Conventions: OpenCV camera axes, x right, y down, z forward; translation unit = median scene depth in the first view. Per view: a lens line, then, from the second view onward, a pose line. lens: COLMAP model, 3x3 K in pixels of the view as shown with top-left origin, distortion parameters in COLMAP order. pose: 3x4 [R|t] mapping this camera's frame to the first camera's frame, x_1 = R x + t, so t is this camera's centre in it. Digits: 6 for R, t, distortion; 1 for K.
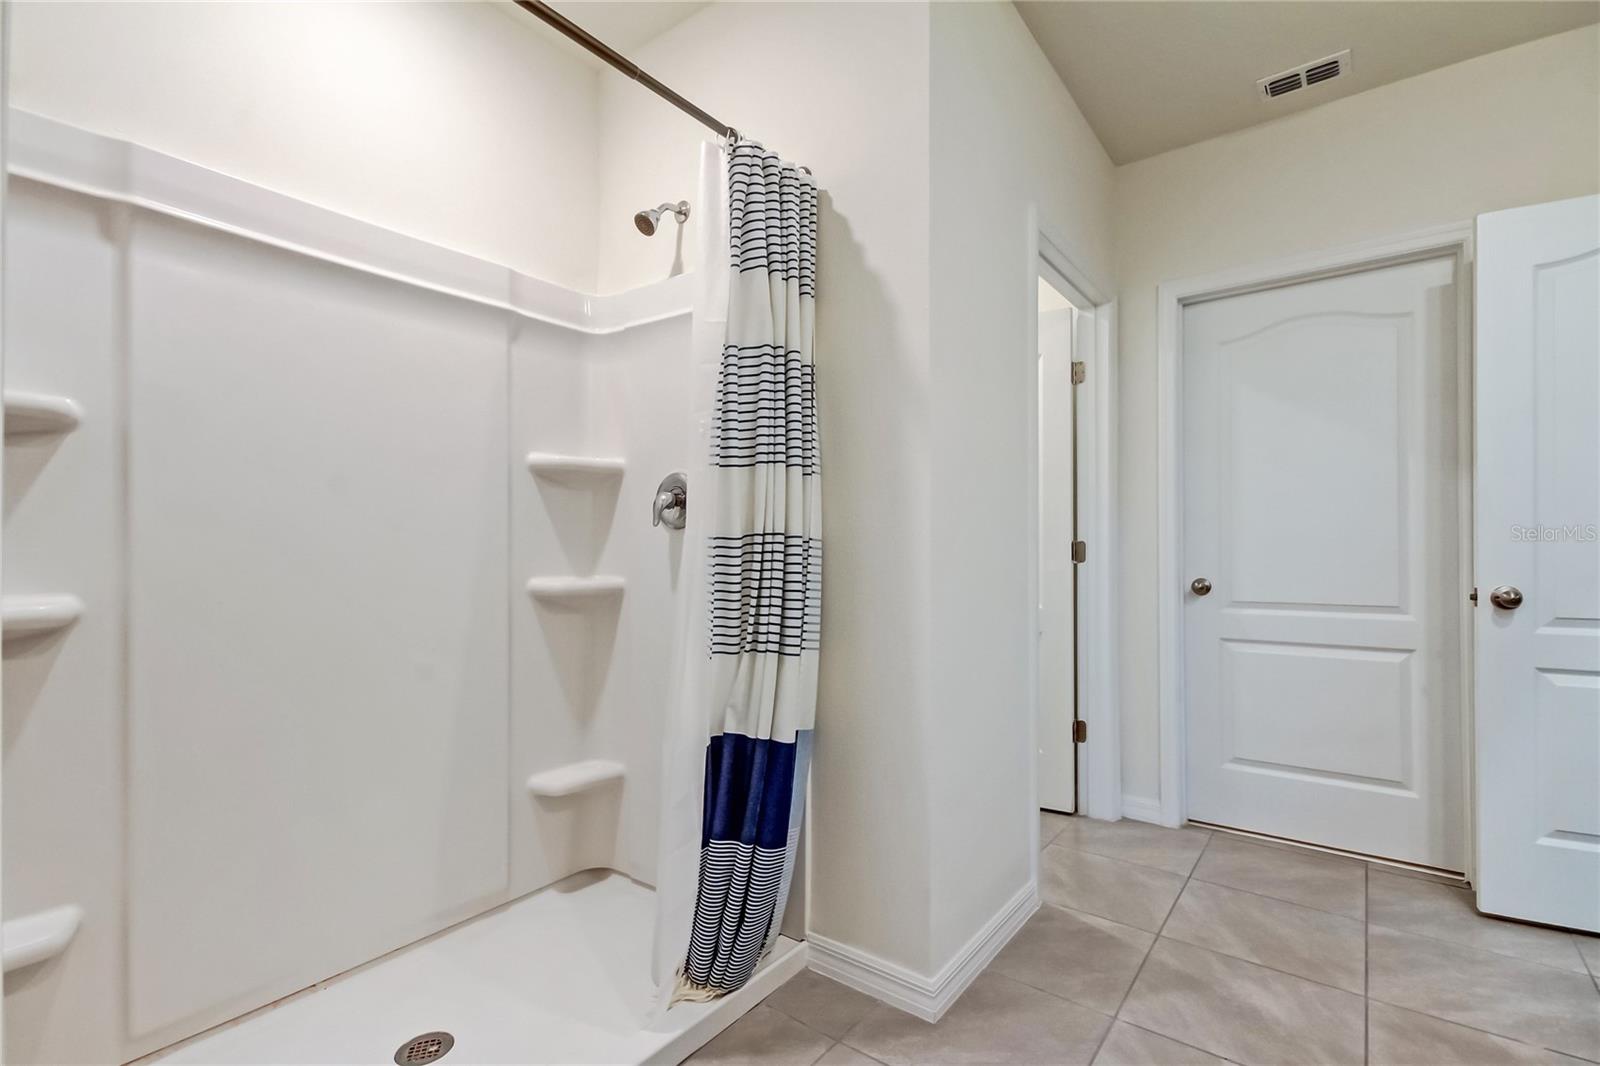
lens RADIAL K [[744.1, 0, 785.3], [0, 744.1, 546.1], [0, 0, 1]] dist [0.010077, 0.000289]
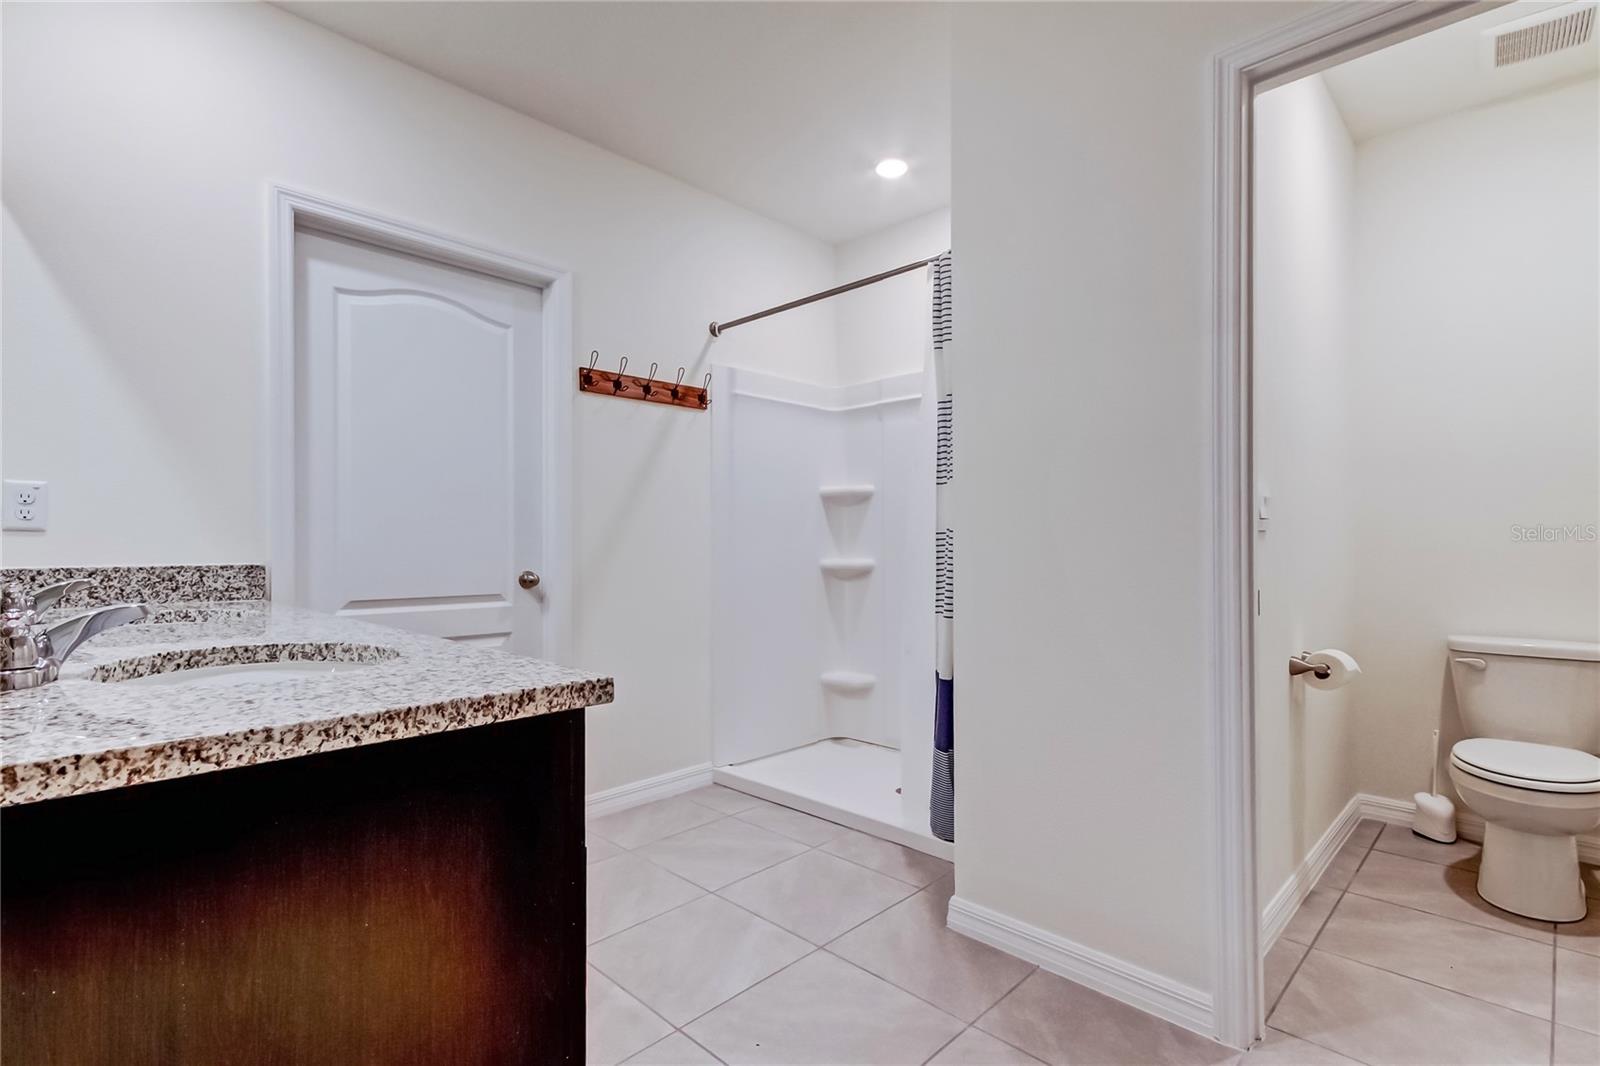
lens RADIAL K [[744.1, 0, 785.3], [0, 744.1, 546.1], [0, 0, 1]] dist [0.010077, 0.000289]
pose [[-0.141590, 0.008492, -0.989889, 1.449660], [0.002595, 0.999963, 0.008208, -0.000745], [0.989922, -0.001407, -0.141607, 0.909381]]
